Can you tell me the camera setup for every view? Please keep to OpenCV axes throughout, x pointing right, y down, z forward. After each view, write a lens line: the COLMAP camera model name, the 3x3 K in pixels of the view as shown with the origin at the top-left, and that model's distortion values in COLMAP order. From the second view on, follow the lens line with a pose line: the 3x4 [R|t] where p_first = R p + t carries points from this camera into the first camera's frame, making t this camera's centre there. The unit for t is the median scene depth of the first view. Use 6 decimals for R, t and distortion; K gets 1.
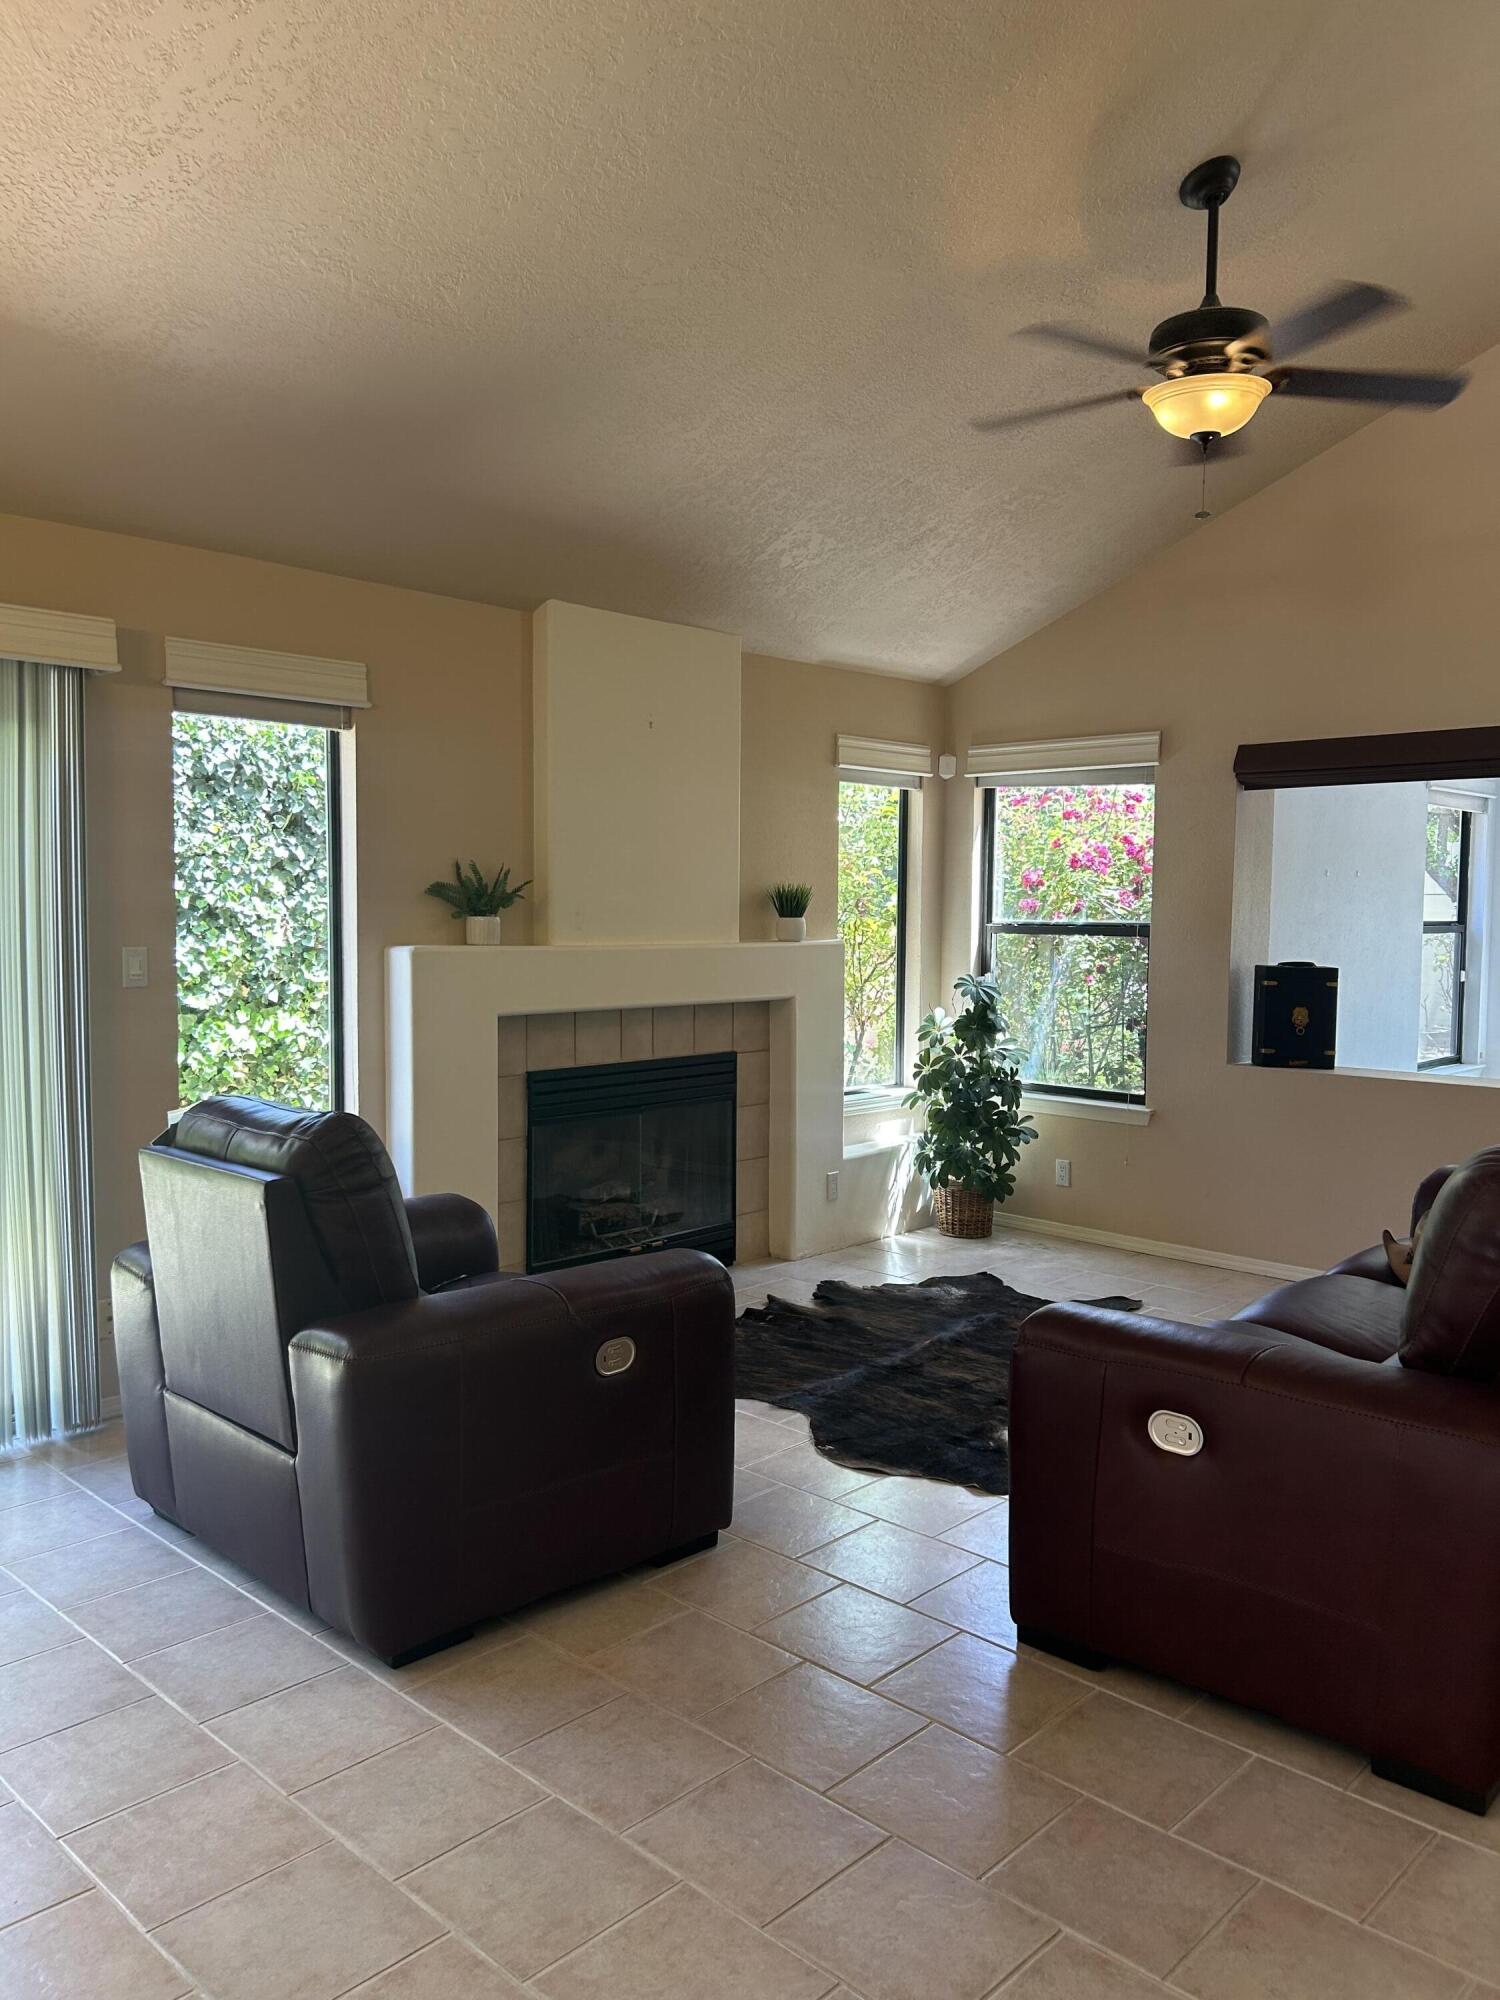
lens RADIAL K [[1505.4, 0, 744.9], [0, 1505.4, 996.0], [0, 0, 1]] dist [0.054450, -0.060468]
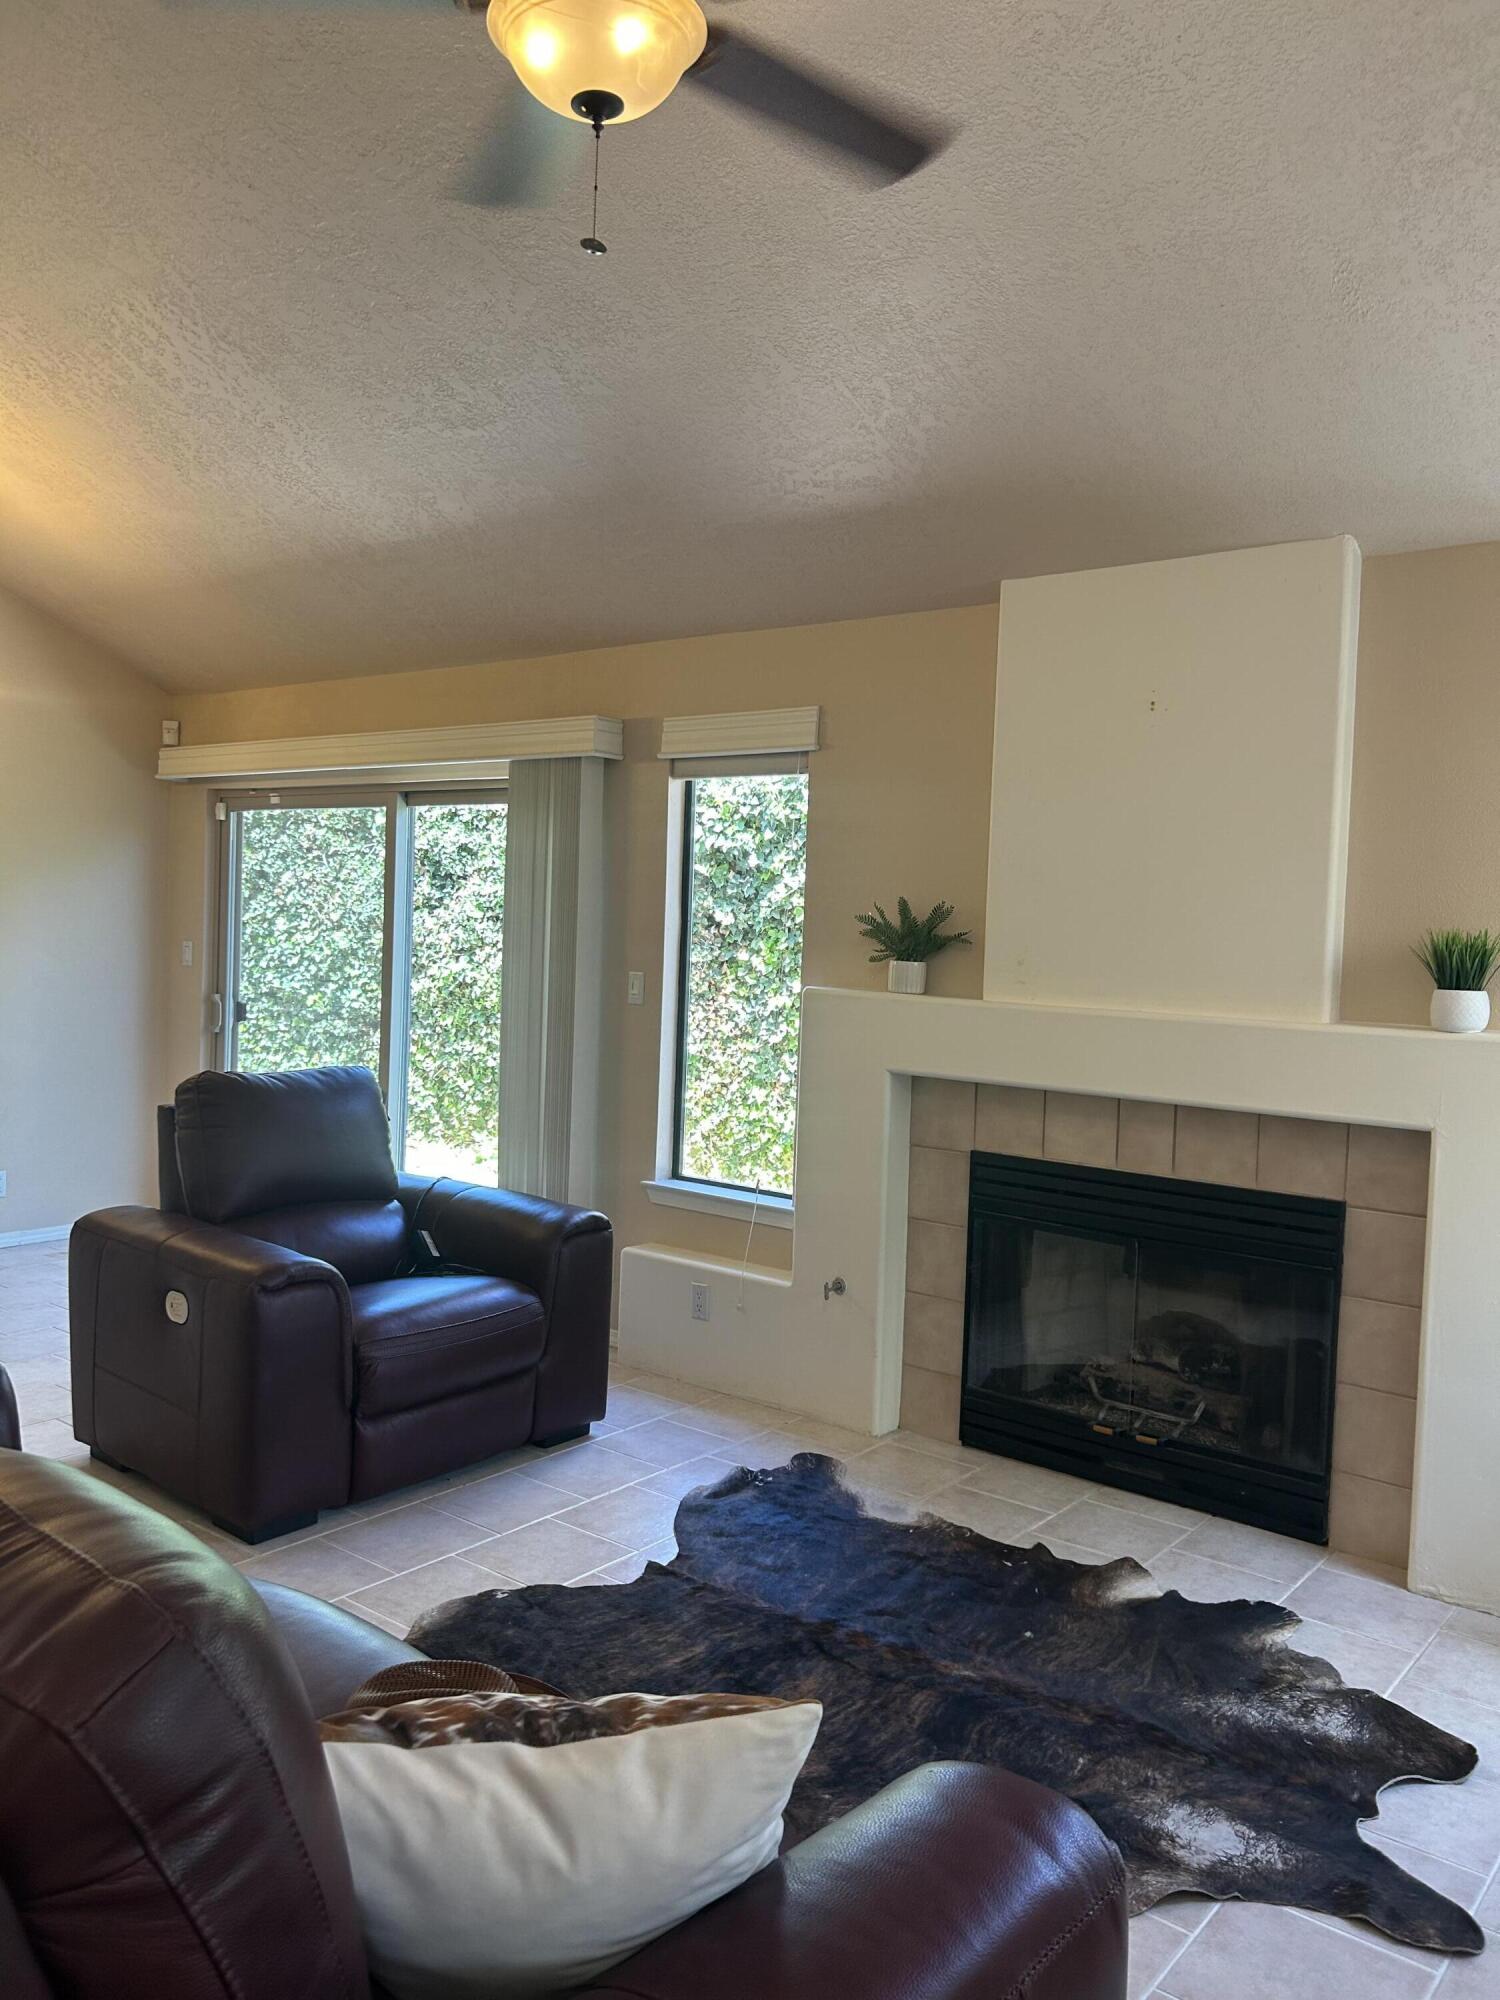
lens RADIAL K [[1505.4, 0, 736.7], [0, 1505.4, 986.0], [0, 0, 1]] dist [0.054450, -0.060468]
pose [[0.087353, 0.030241, -0.995718, 0.592600], [-0.101735, 0.994584, 0.021282, -0.039506], [0.990969, 0.099441, 0.089957, 0.693255]]
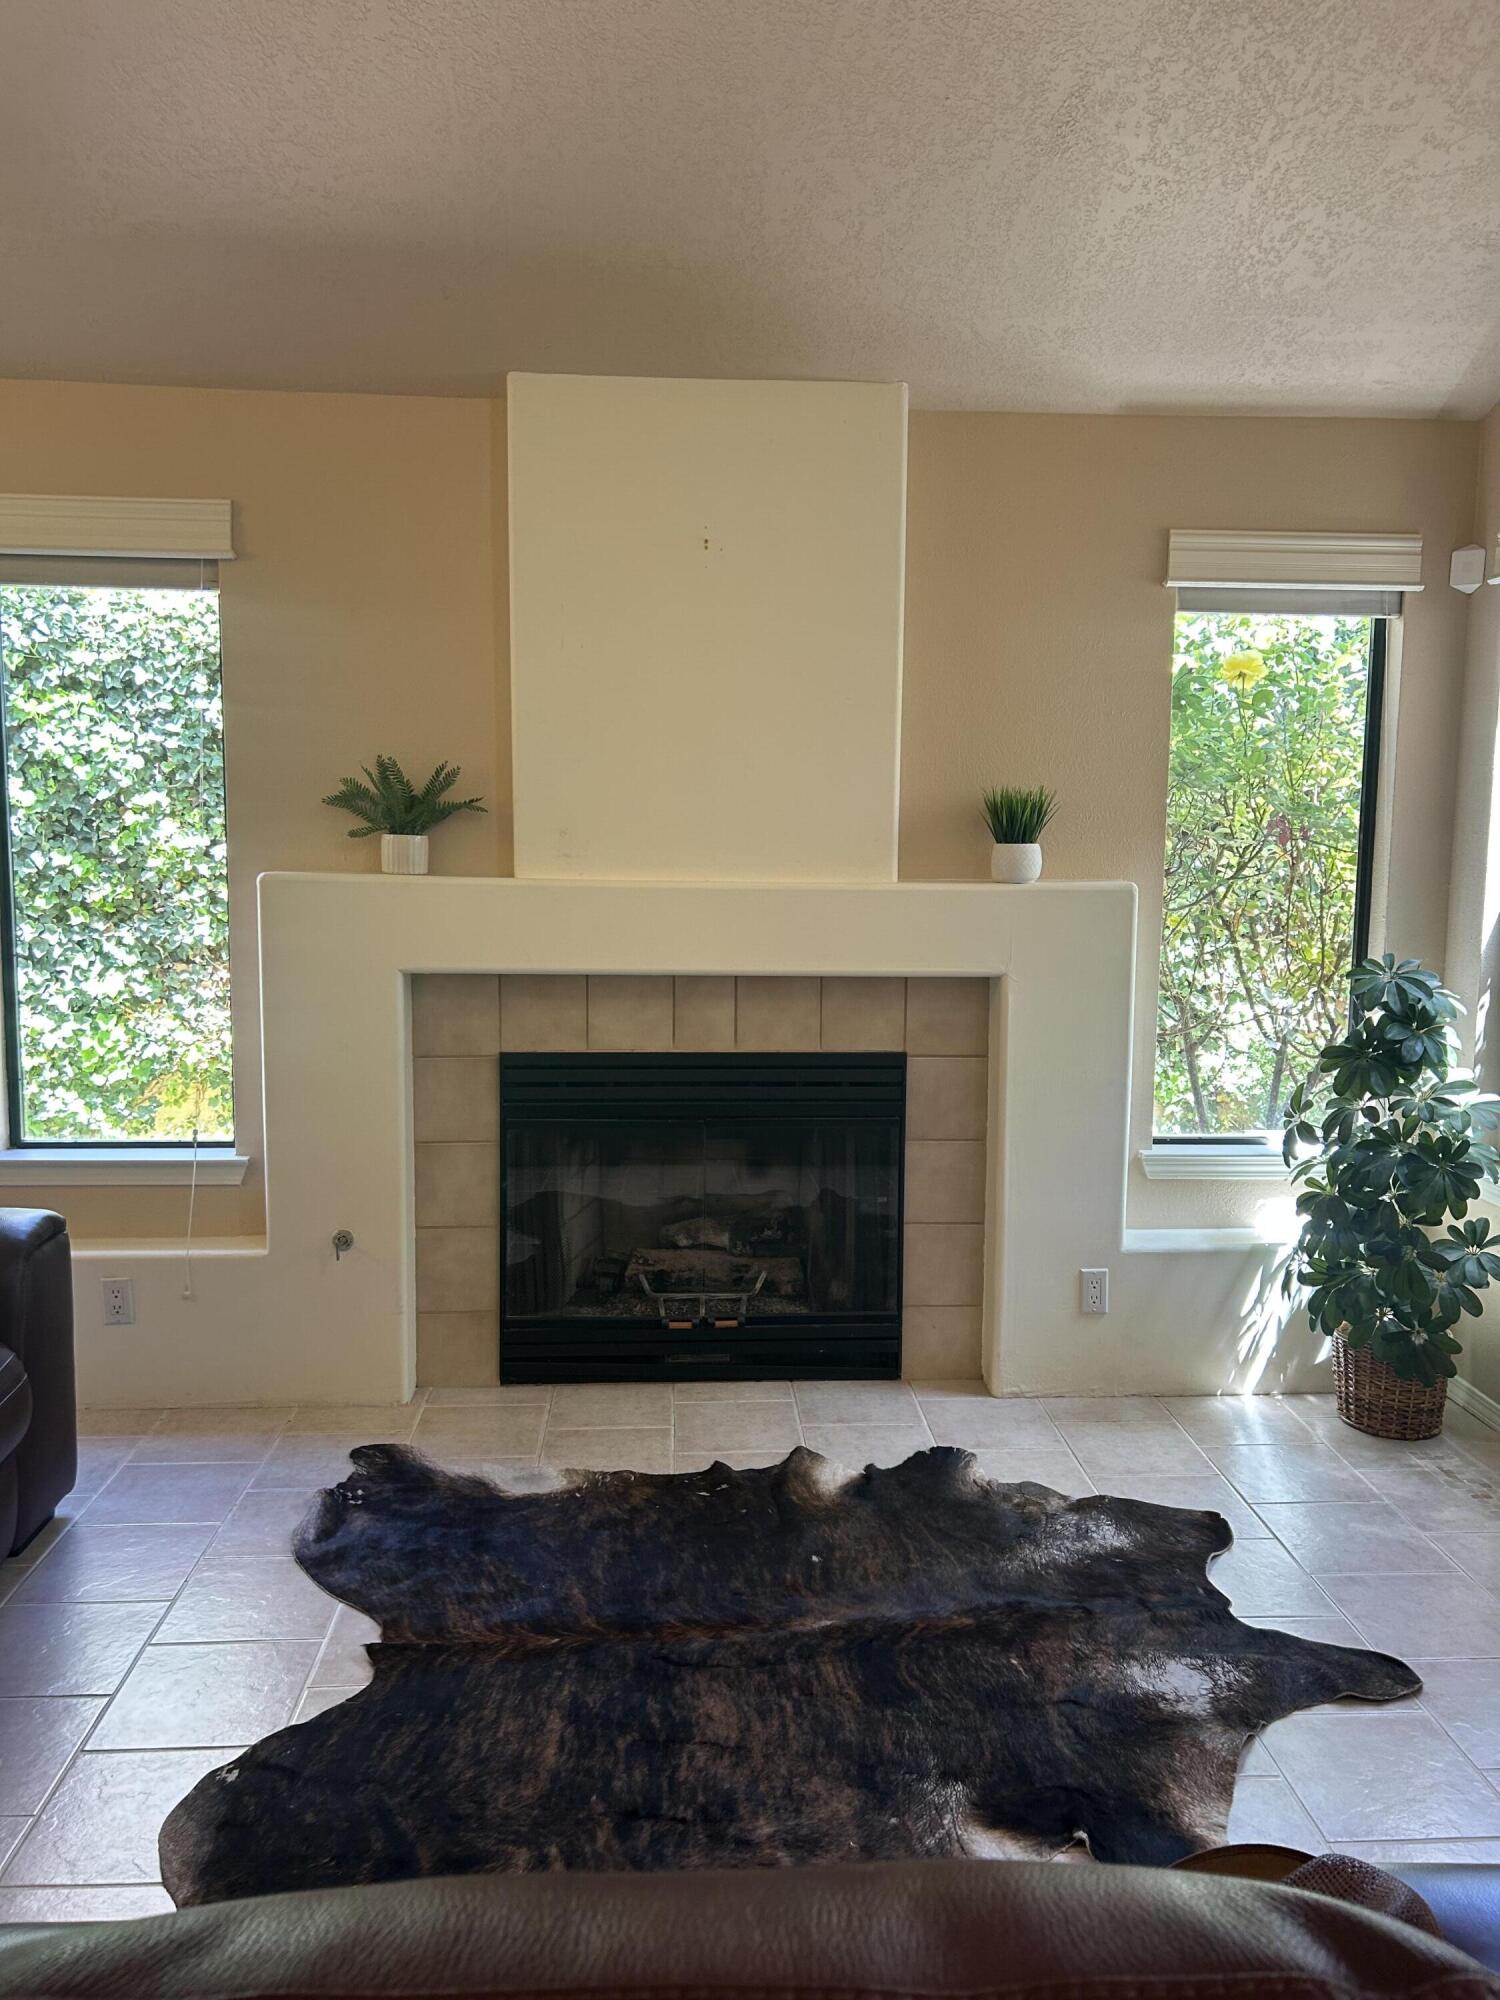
lens RADIAL K [[1505.4, 0, 754.0], [0, 1505.4, 991.3], [0, 0, 1]] dist [0.054450, -0.060468]
pose [[0.729006, 0.072249, -0.680683, 0.382215], [-0.046593, 0.997345, 0.055959, -0.022156], [0.682919, -0.009079, 0.730437, 0.491238]]
